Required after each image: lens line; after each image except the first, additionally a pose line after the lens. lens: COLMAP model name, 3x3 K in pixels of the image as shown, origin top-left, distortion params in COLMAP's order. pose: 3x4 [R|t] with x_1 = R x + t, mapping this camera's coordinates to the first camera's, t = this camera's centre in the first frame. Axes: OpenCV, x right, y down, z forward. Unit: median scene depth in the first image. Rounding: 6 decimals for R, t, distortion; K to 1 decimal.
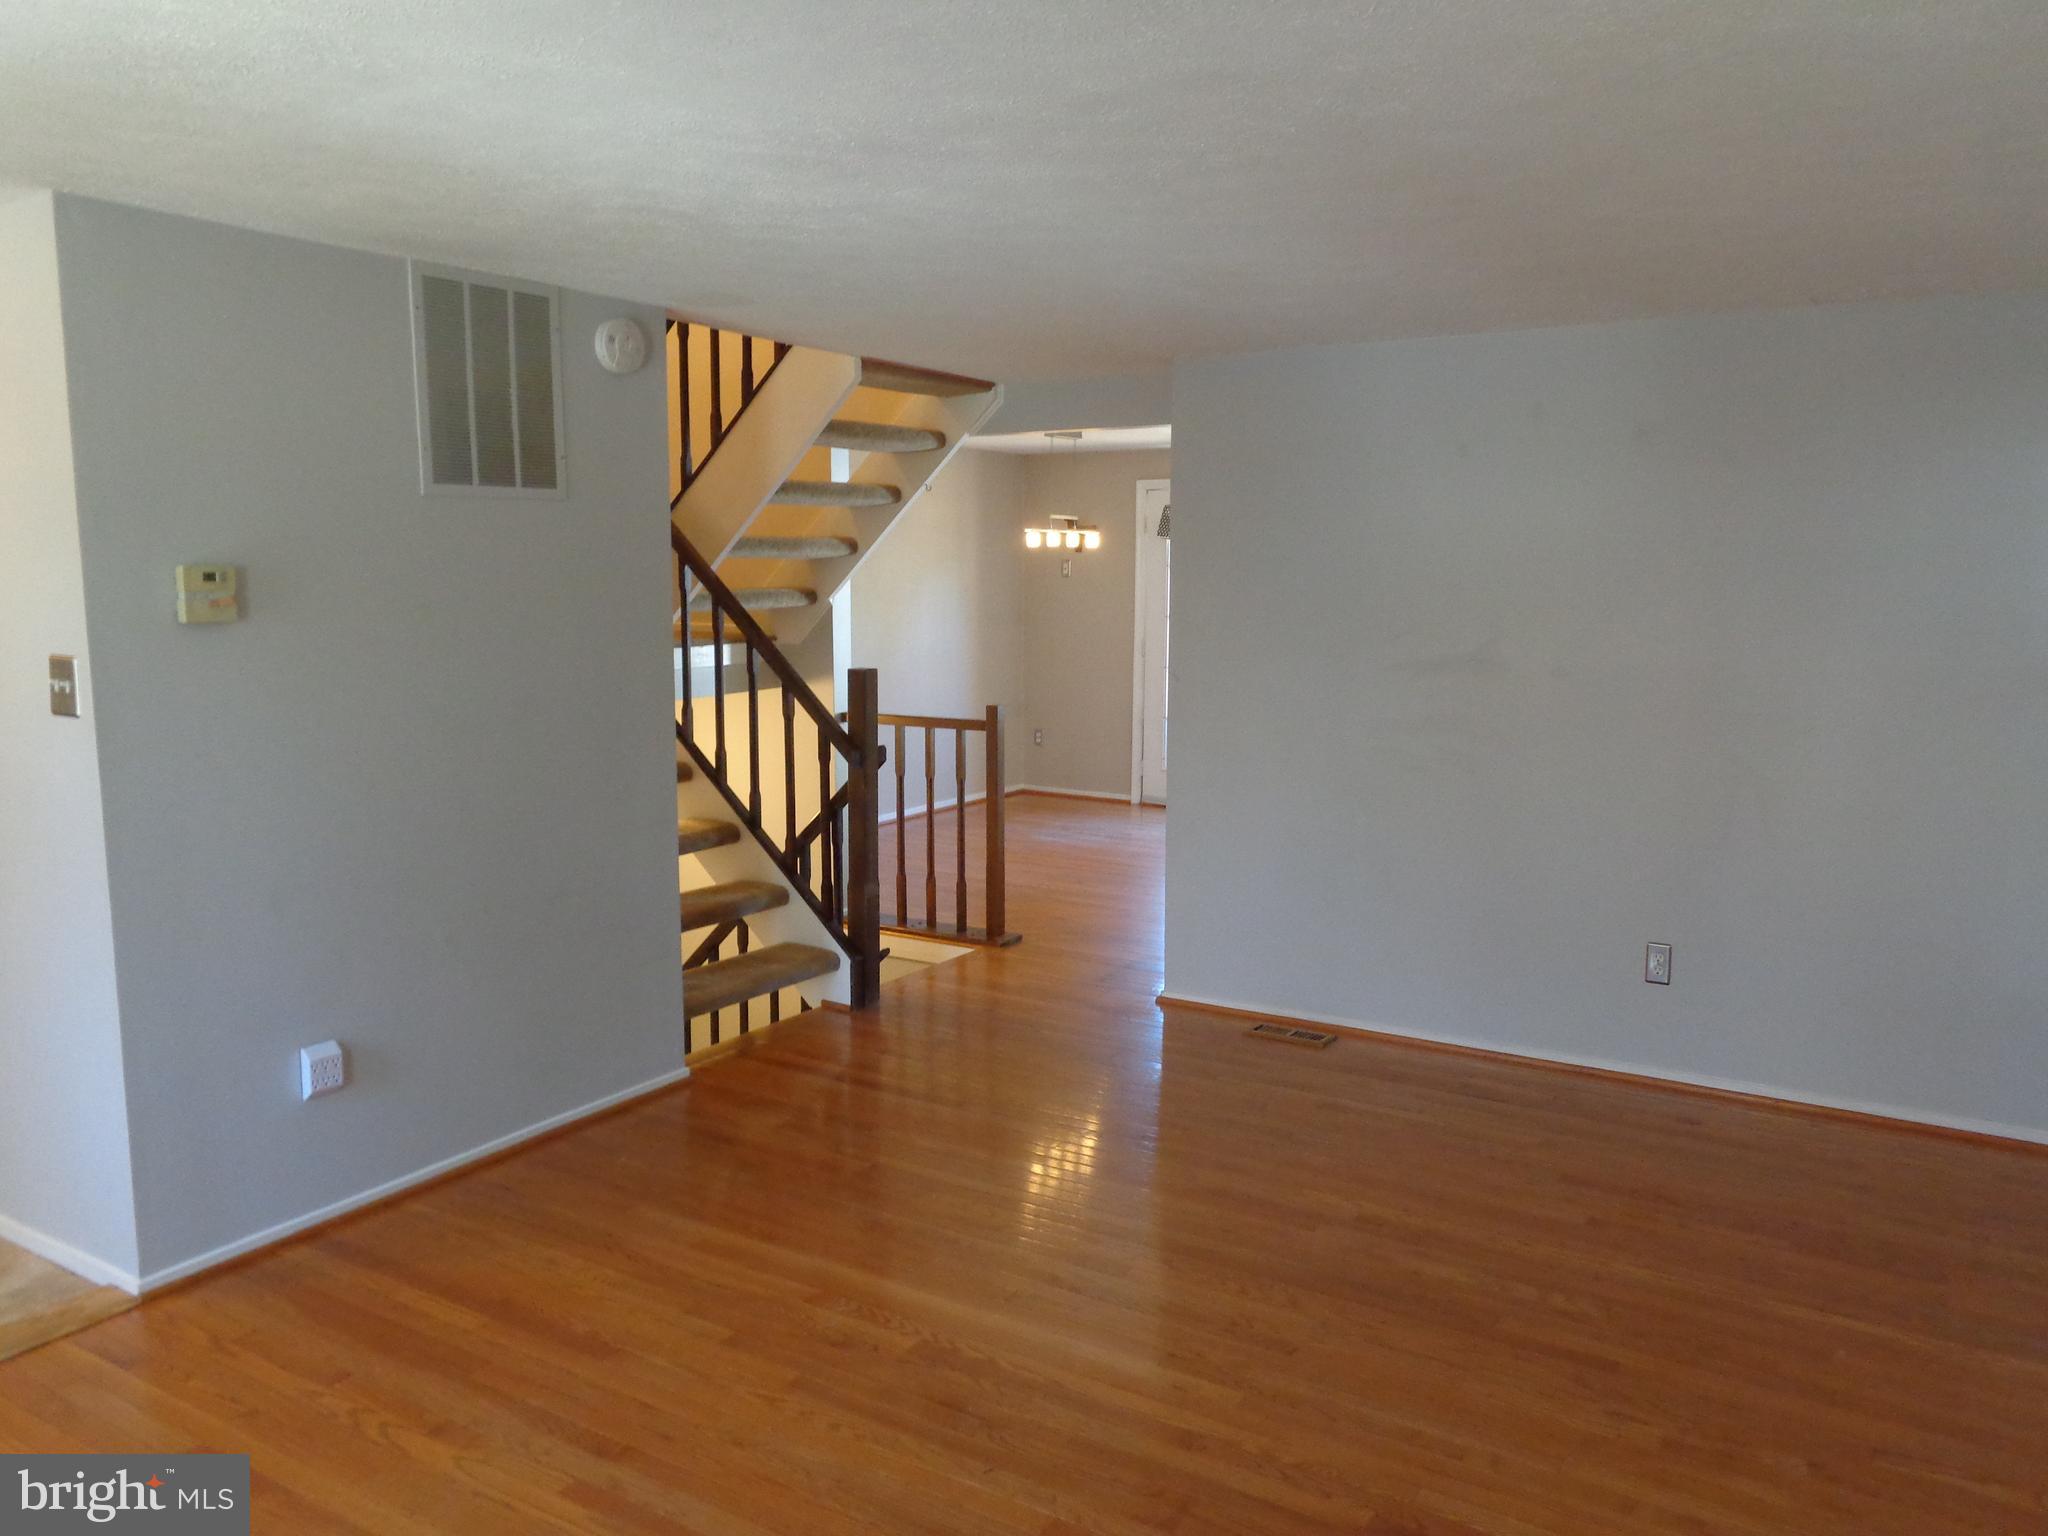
lens RADIAL K [[1541.9, 0, 1028.4], [0, 1541.9, 773.8], [0, 0, 1]] dist [-0.040787, 0.002557]
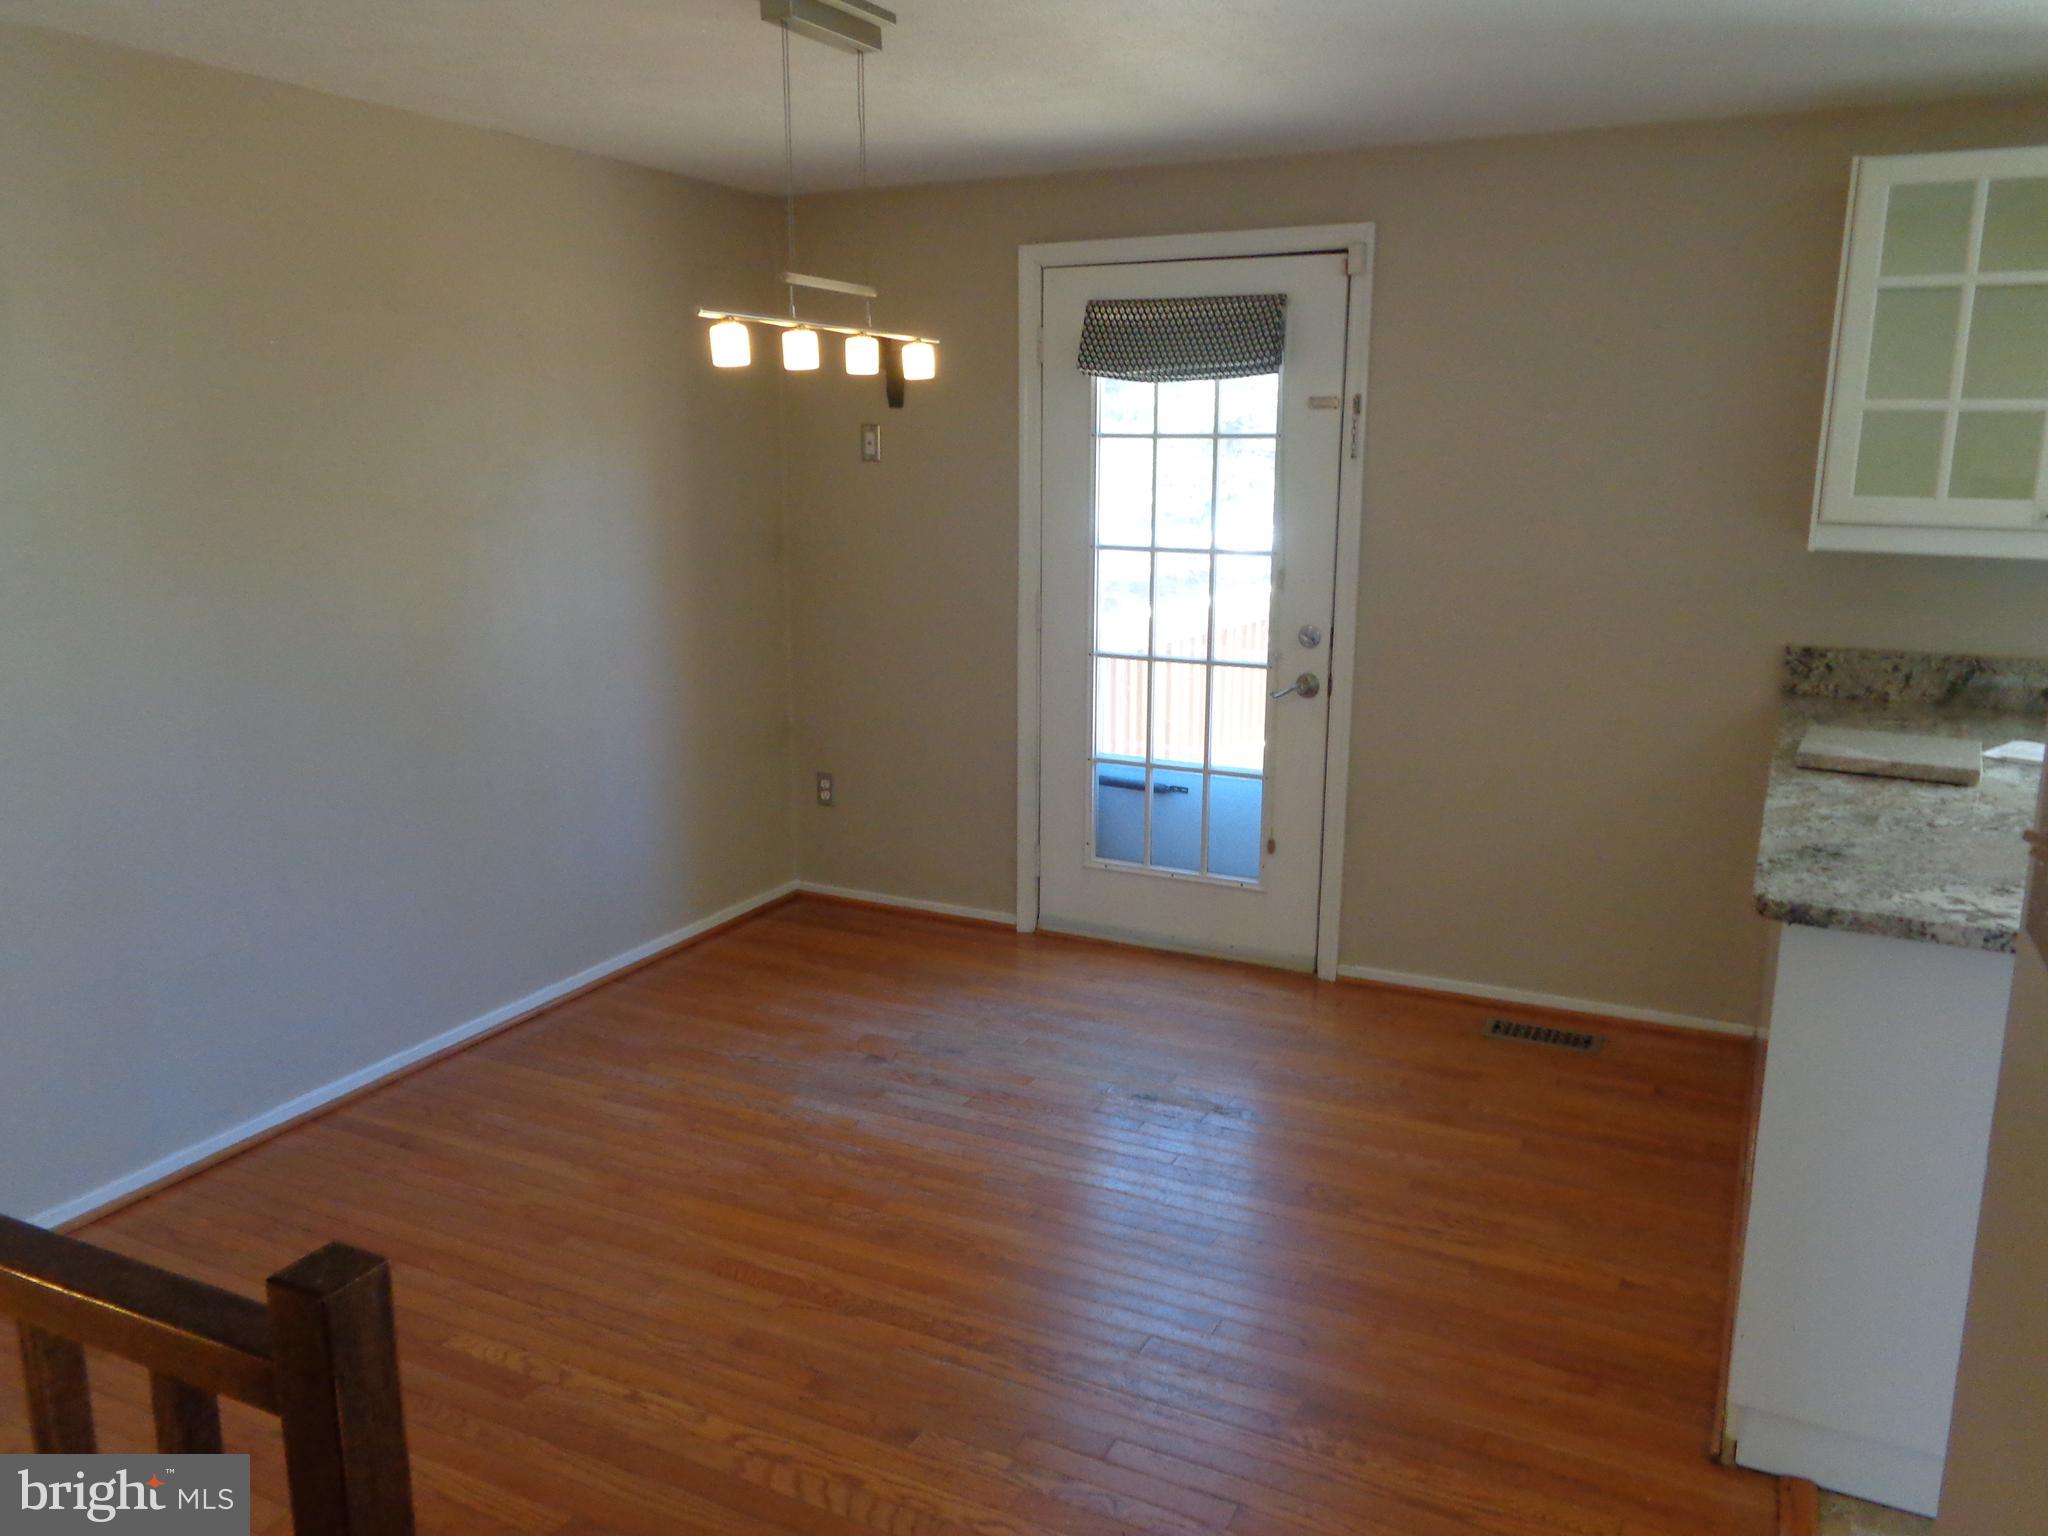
lens RADIAL K [[1541.9, 0, 1026.0], [0, 1541.9, 763.3], [0, 0, 1]] dist [-0.040787, 0.002557]
pose [[0.994950, -0.025544, 0.097062, 0.030150], [0.018688, 0.997309, 0.070892, -0.086126], [-0.098612, -0.068720, 0.992750, 0.660948]]
